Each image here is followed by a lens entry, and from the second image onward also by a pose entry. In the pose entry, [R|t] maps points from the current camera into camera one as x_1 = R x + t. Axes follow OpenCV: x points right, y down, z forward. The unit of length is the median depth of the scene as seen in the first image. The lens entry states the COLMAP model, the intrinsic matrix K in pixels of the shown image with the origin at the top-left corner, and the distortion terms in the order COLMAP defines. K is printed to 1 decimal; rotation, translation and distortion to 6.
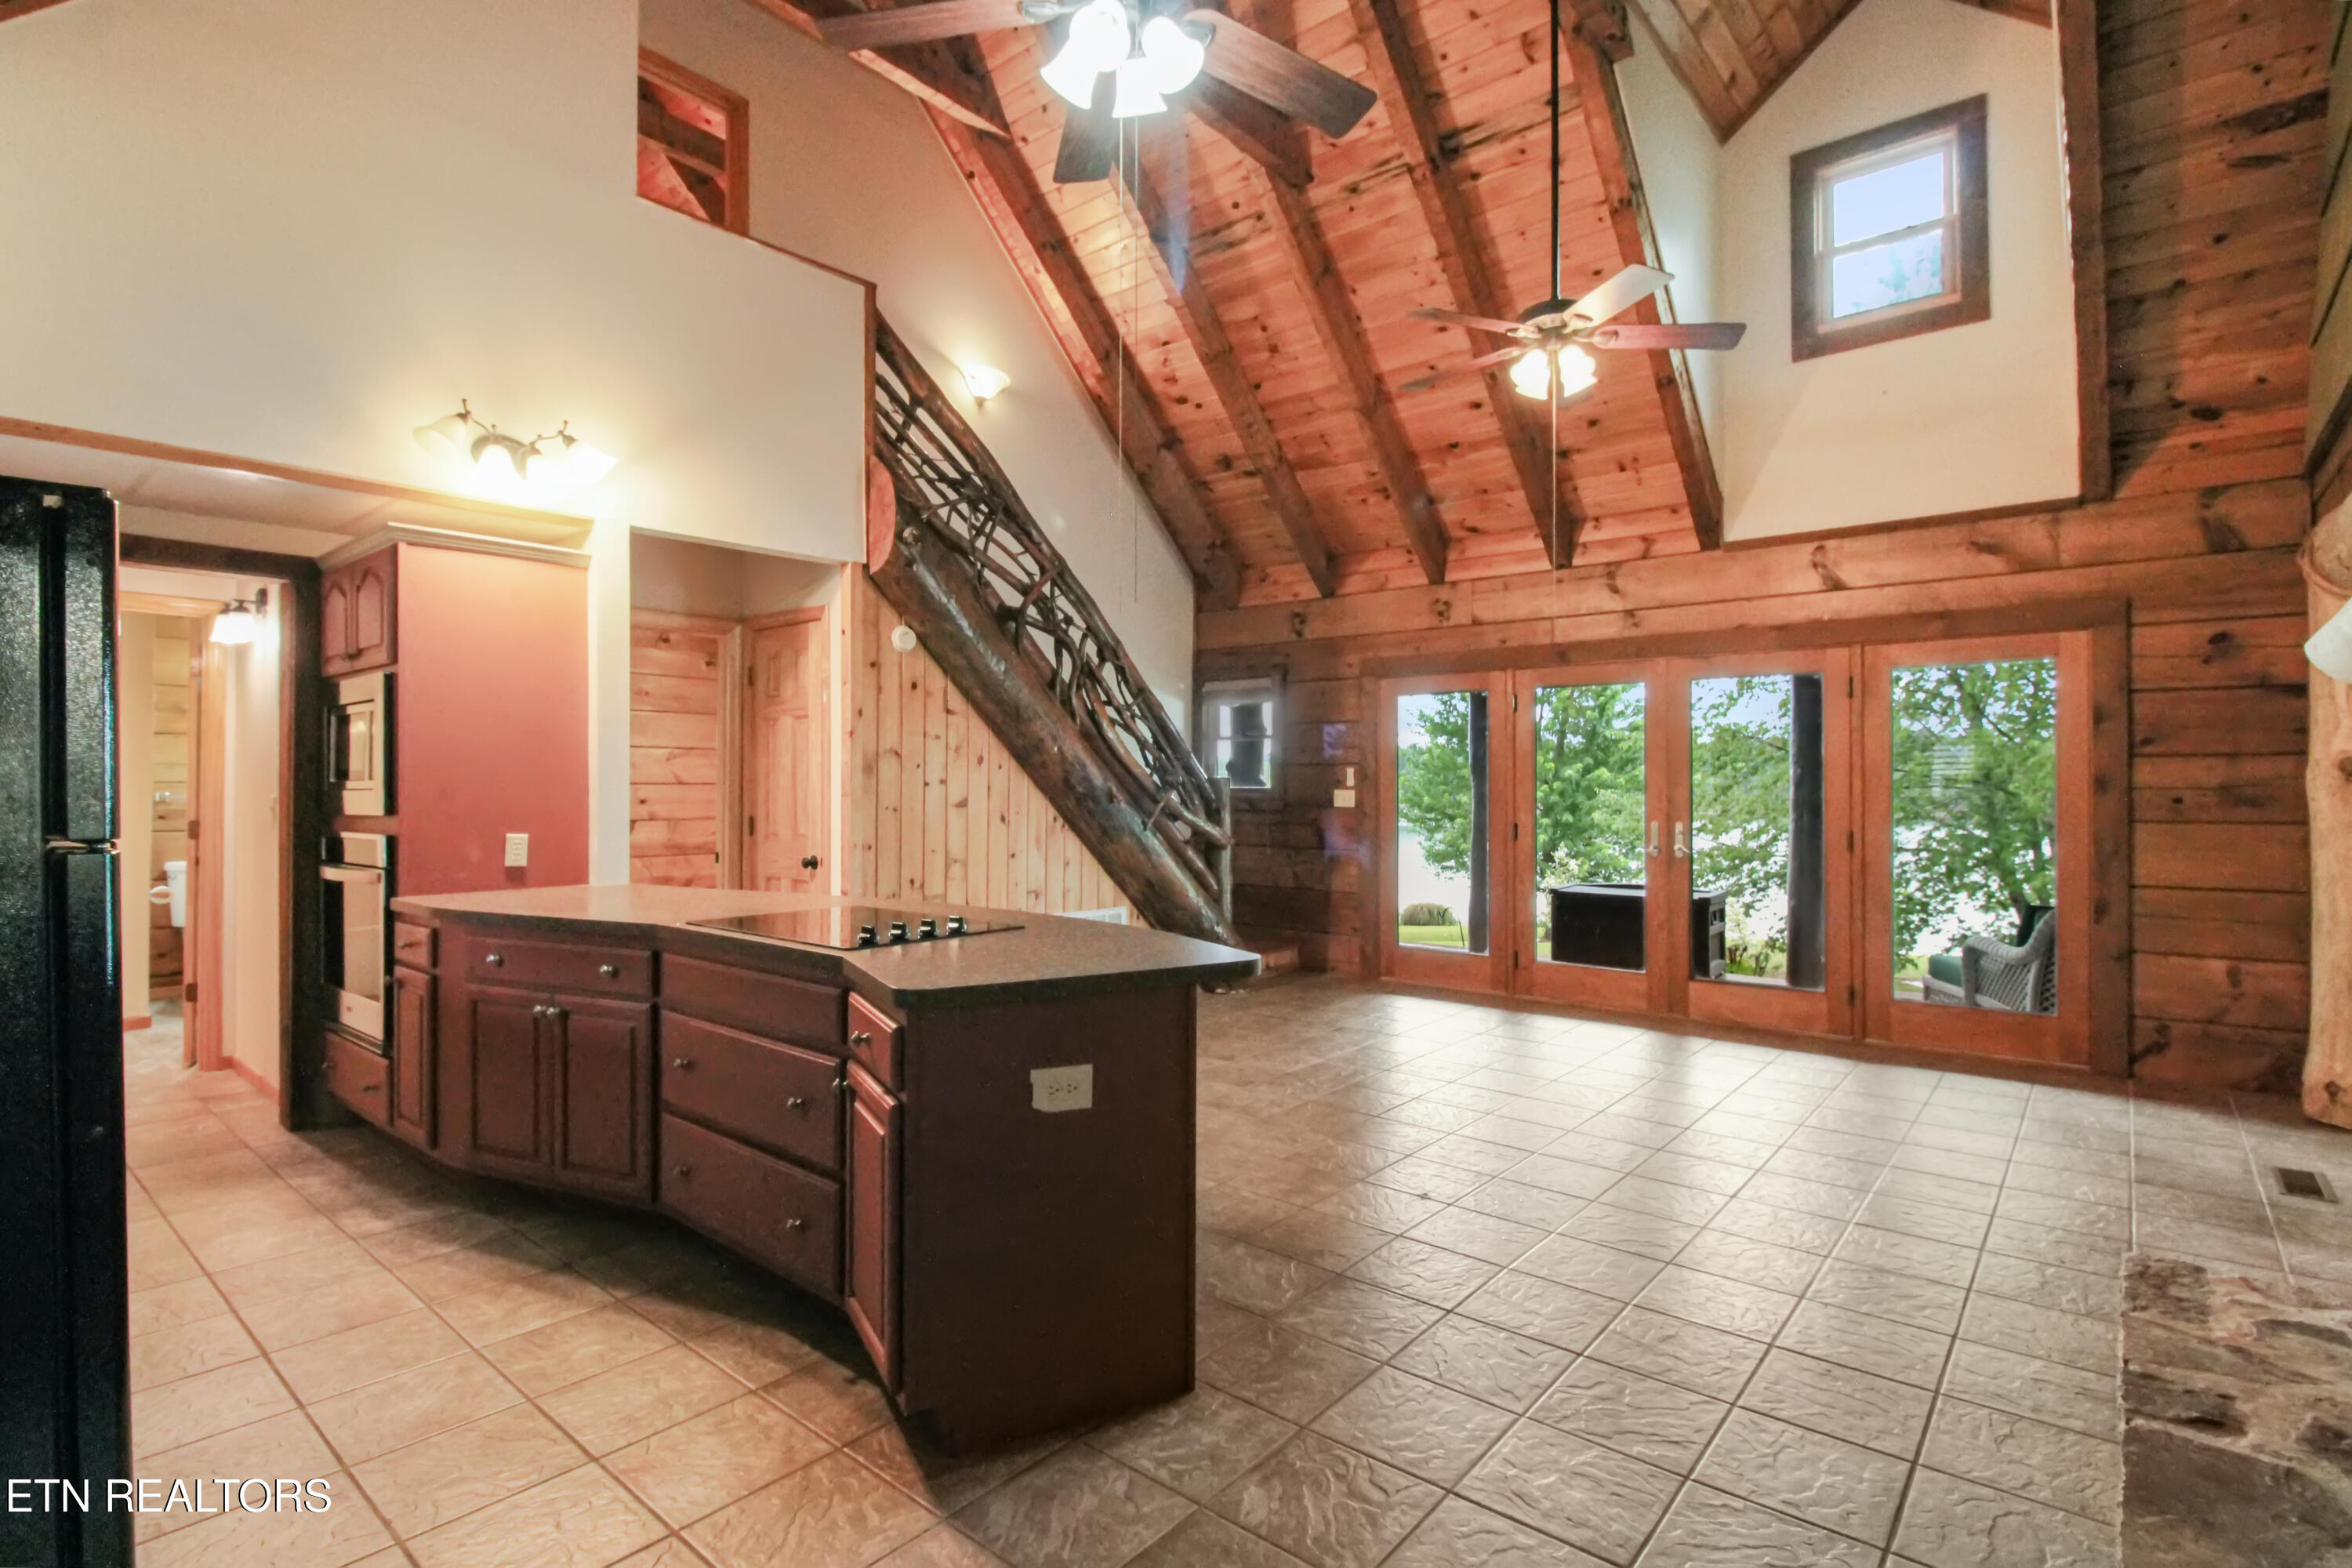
lens RADIAL K [[1104.7, 0, 1190.1], [0, 1104.7, 782.6], [0, 0, 1]] dist [0.000636, -0.005314]
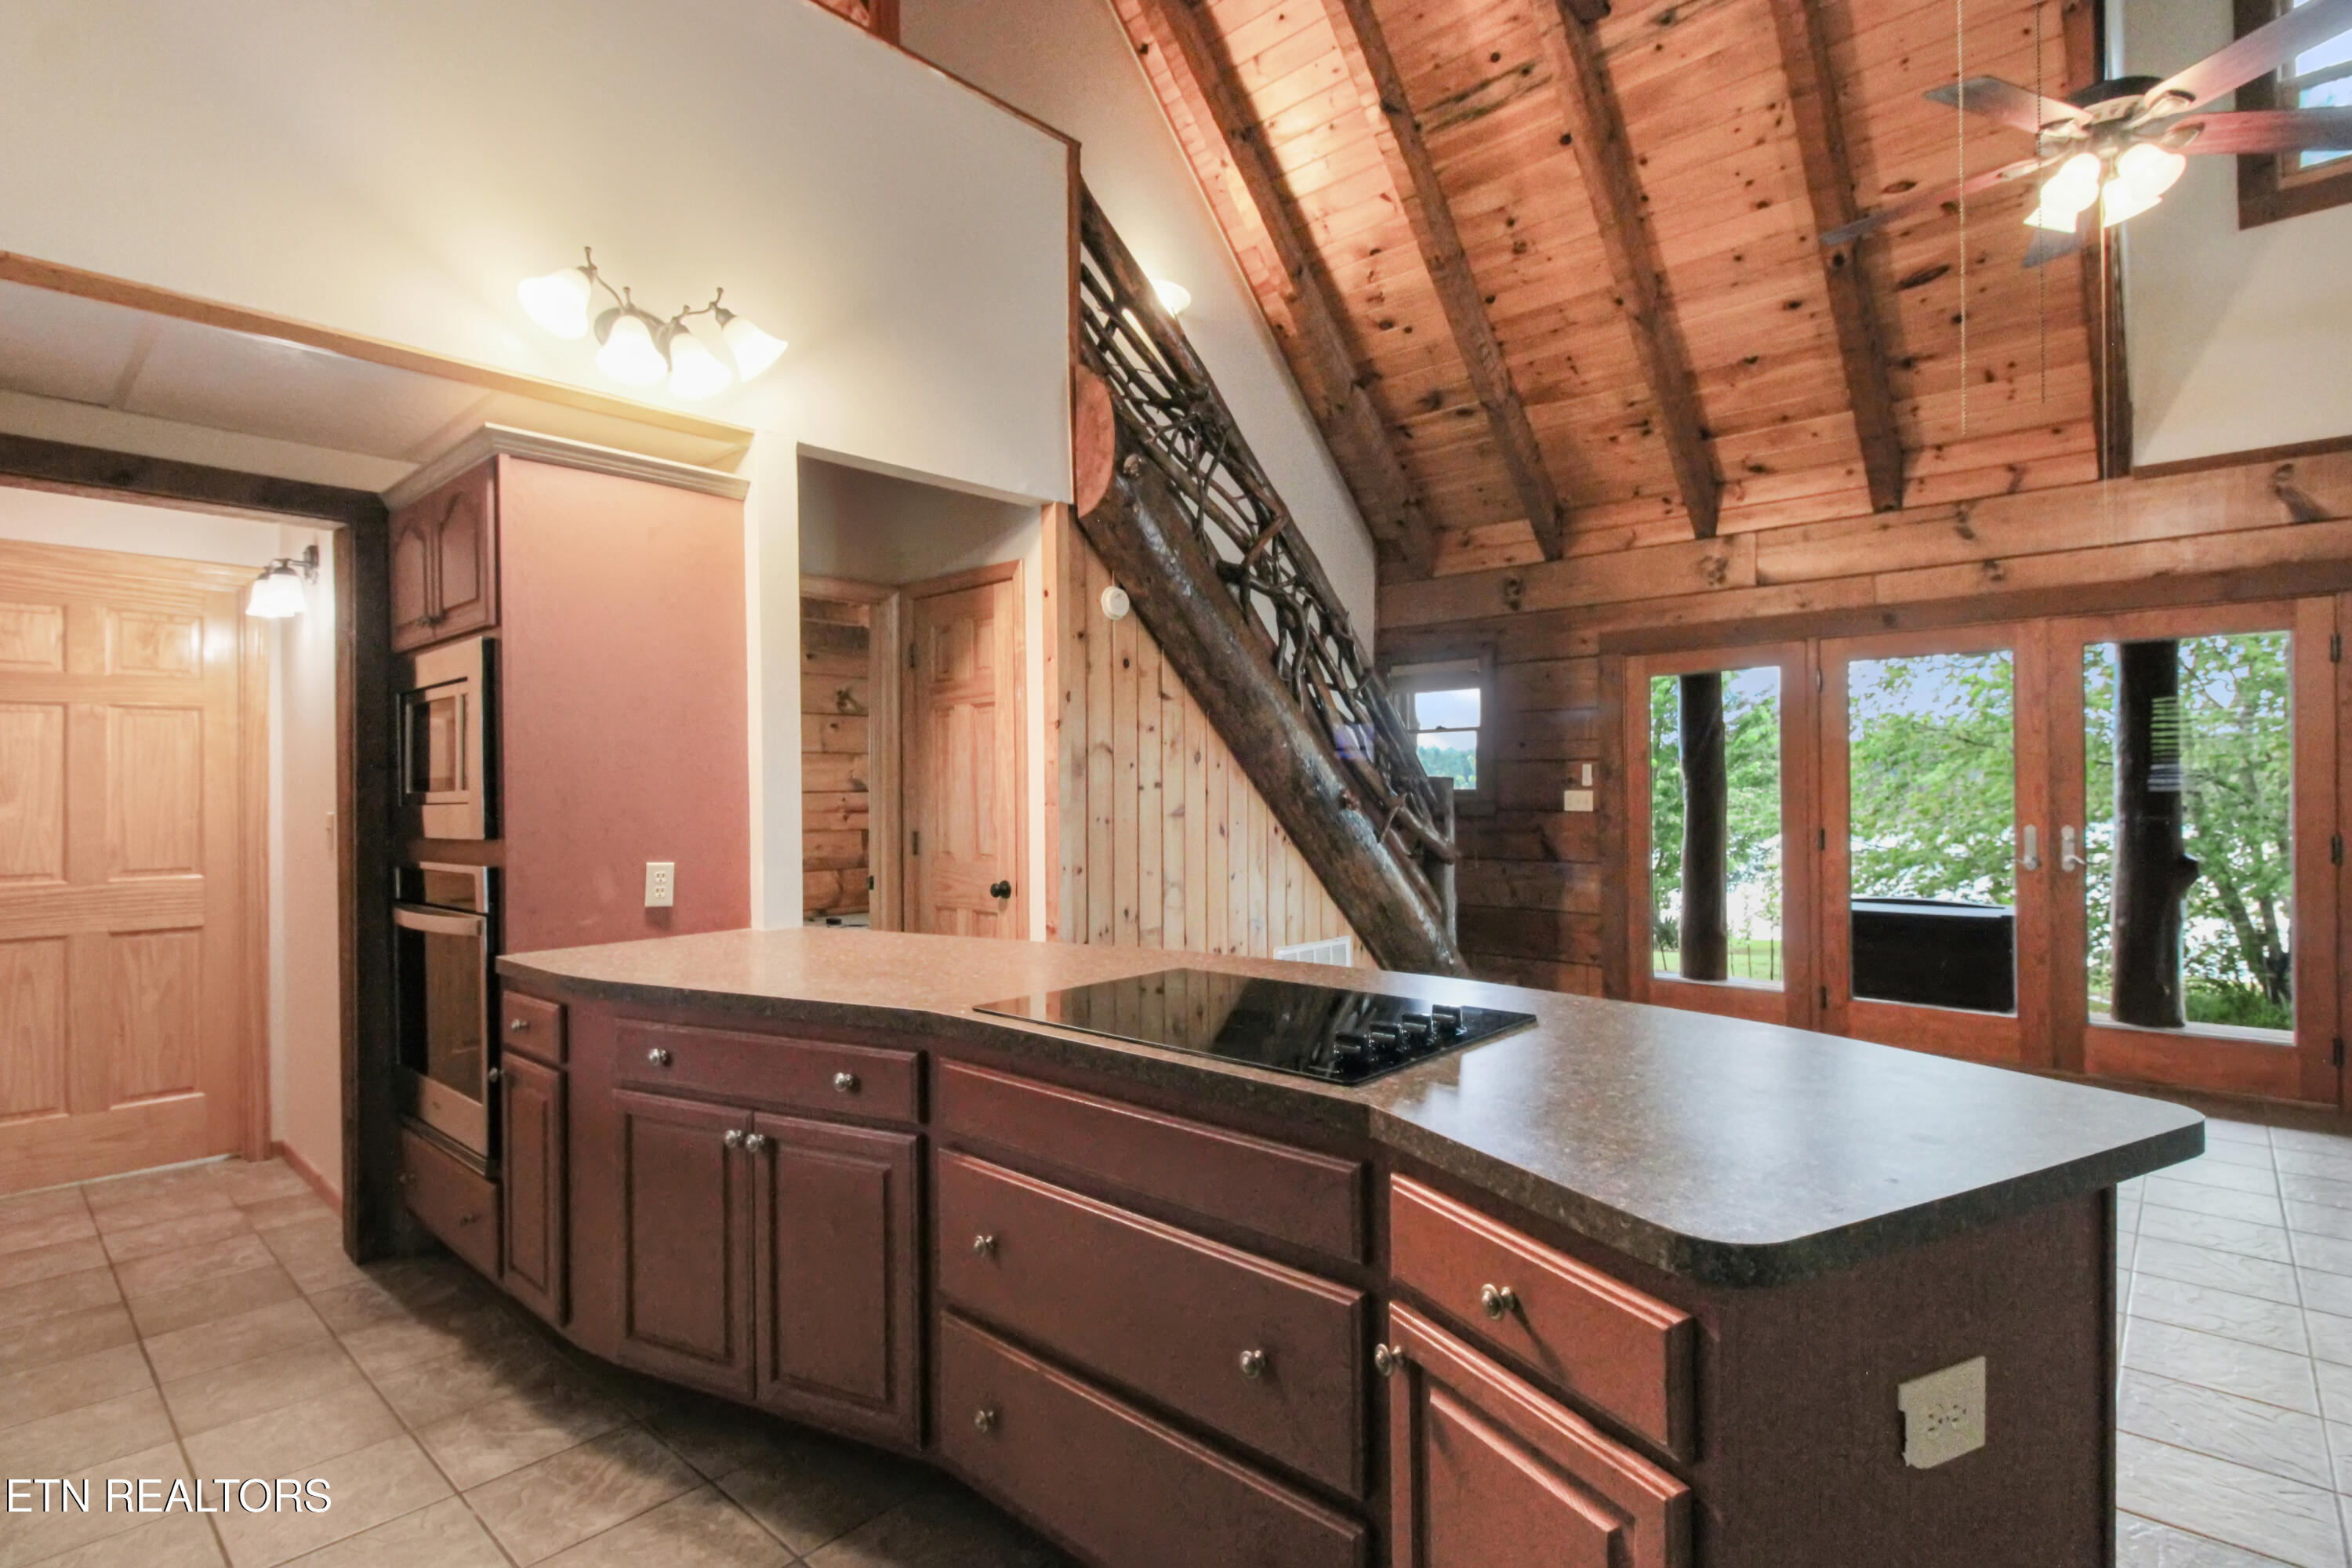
lens RADIAL K [[1104.7, 0, 1179.5], [0, 1104.7, 789.5], [0, 0, 1]] dist [0.000636, -0.005314]
pose [[0.999254, -0.011549, -0.036848, -0.180751], [0.011627, 0.999931, 0.001901, 0.000931], [0.036823, -0.002328, 0.999319, 0.216049]]
